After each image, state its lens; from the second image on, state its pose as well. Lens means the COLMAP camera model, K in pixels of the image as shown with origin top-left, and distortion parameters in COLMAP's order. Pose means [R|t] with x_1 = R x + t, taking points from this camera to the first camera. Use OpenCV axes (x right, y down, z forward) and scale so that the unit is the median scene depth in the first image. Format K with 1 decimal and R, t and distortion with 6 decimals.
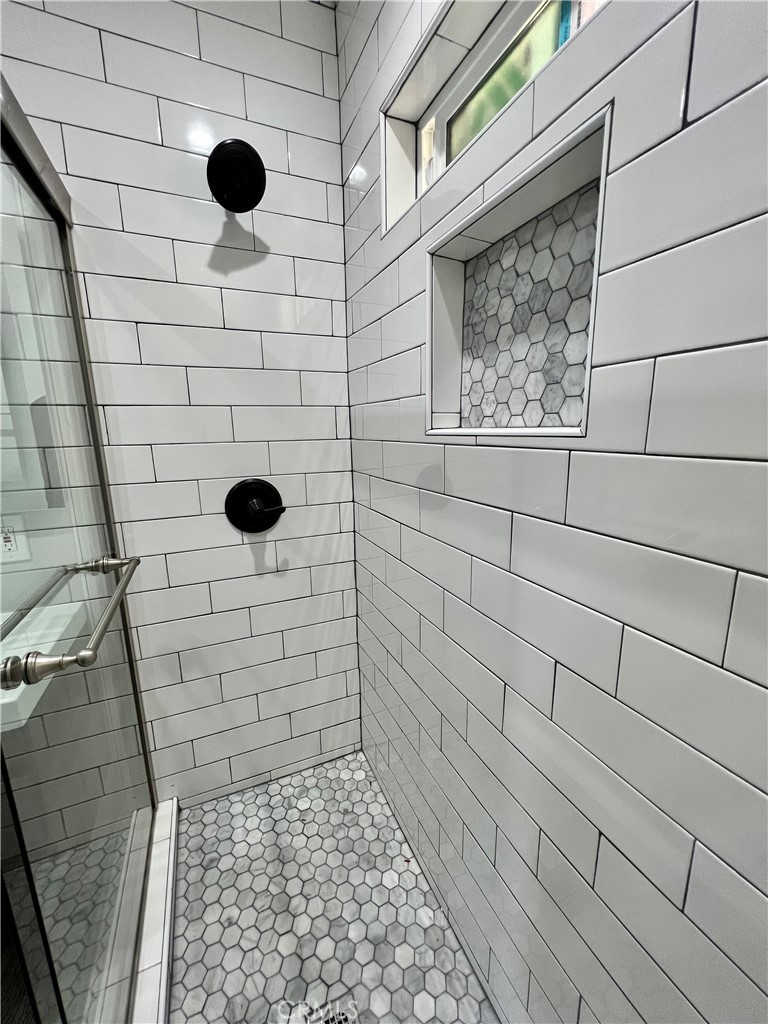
lens RADIAL K [[411.5, 0, 382.4], [0, 411.5, 513.2], [0, 0, 1]] dist [-0.000571, 0.000416]
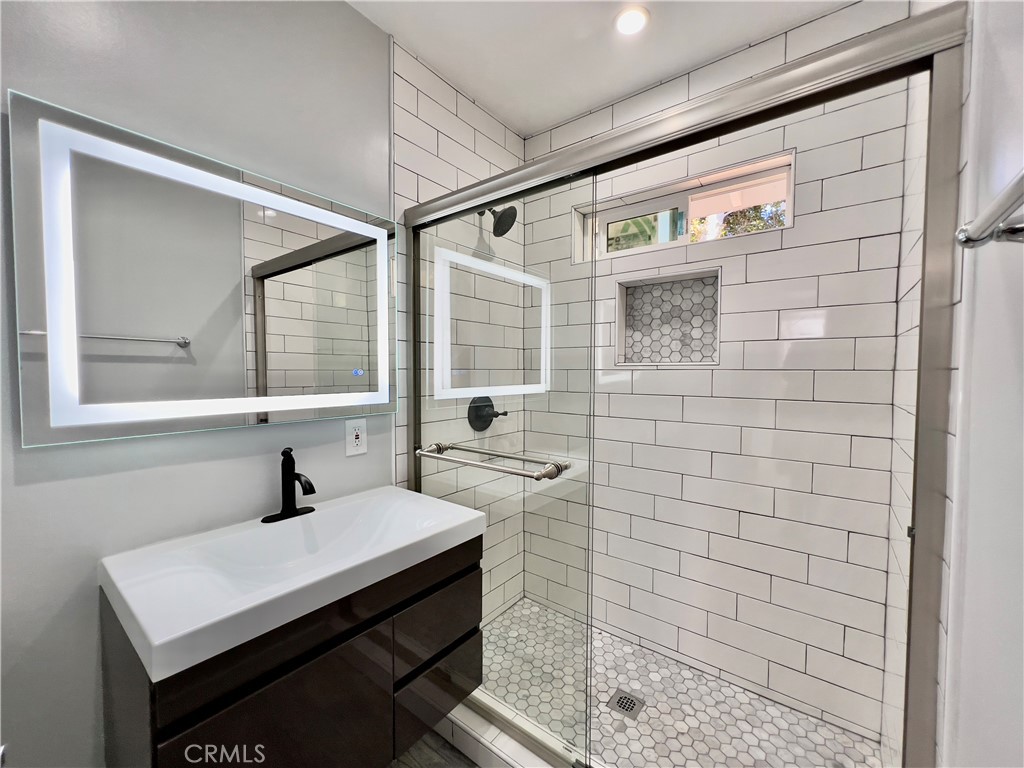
lens RADIAL K [[412.0, 0, 513.5], [0, 412.0, 384.6], [0, 0, 1]] dist [0.000784, -0.000042]
pose [[0.877087, 0.001883, 0.480328, -1.367701], [0.081038, 0.985078, -0.151838, 0.172879], [-0.473446, 0.172100, 0.863846, -0.502948]]
